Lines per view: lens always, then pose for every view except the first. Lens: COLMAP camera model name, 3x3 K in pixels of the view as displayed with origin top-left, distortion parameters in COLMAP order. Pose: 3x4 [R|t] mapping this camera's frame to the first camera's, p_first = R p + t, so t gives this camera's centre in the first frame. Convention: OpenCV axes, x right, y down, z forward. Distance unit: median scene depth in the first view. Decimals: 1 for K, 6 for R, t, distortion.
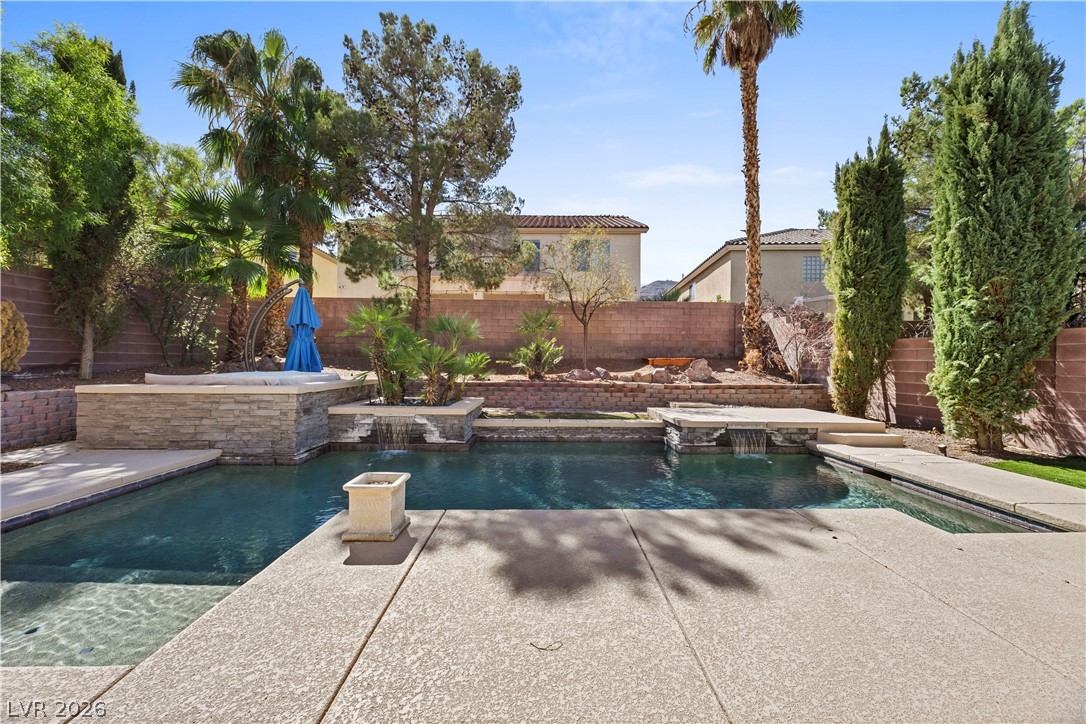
lens RADIAL K [[414.1, 0, 551.1], [0, 414.1, 360.1], [0, 0, 1]] dist [-0.007294, -0.000036]
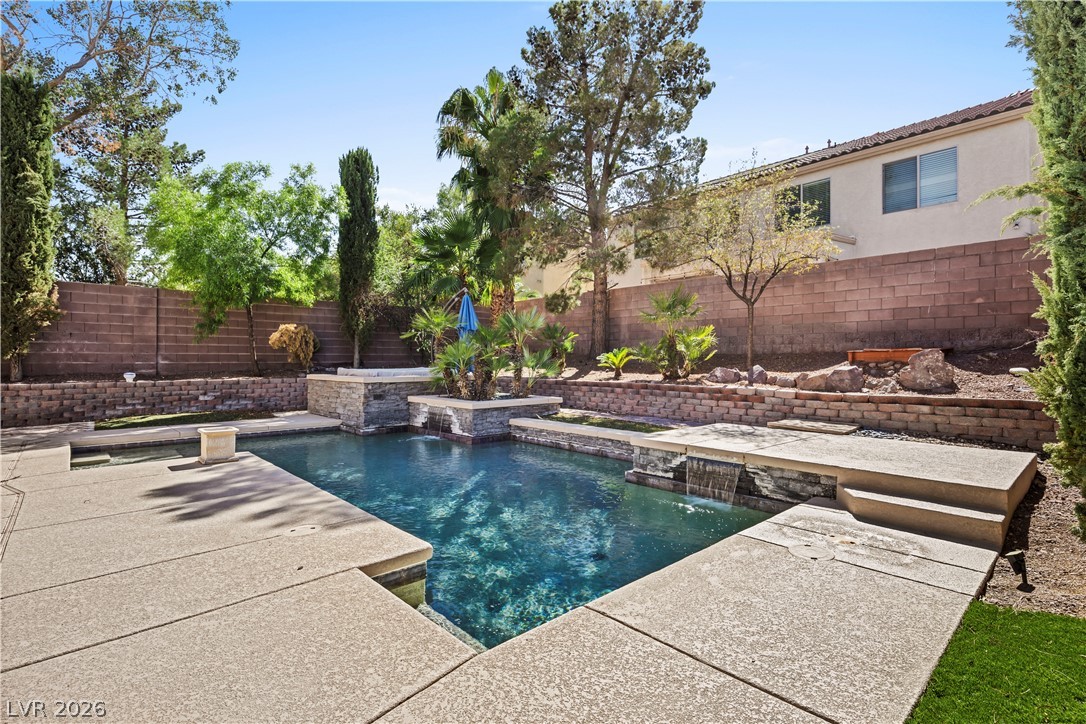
lens RADIAL K [[527.9, 0, 539.7], [0, 527.9, 355.9], [0, 0, 1]] dist [-0.022482, -0.000093]
pose [[0.652832, -0.012788, -0.757395, 0.803139], [0.008694, 0.999918, -0.009390, 0.011170], [0.757453, -0.000455, 0.652889, 0.240918]]
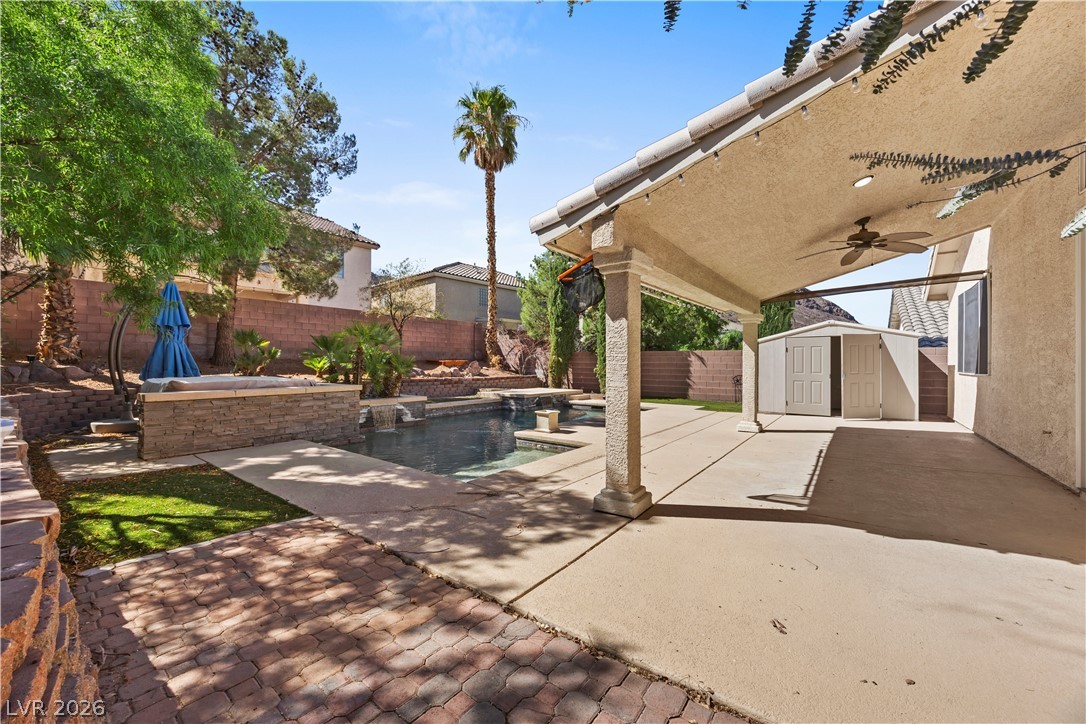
lens RADIAL K [[414.1, 0, 552.4], [0, 414.1, 365.8], [0, 0, 1]] dist [-0.007294, -0.000036]
pose [[0.615118, -0.011126, 0.788357, -0.989228], [-0.004129, 0.999841, 0.017332, -0.018950], [-0.788425, -0.013916, 0.614974, -0.251435]]
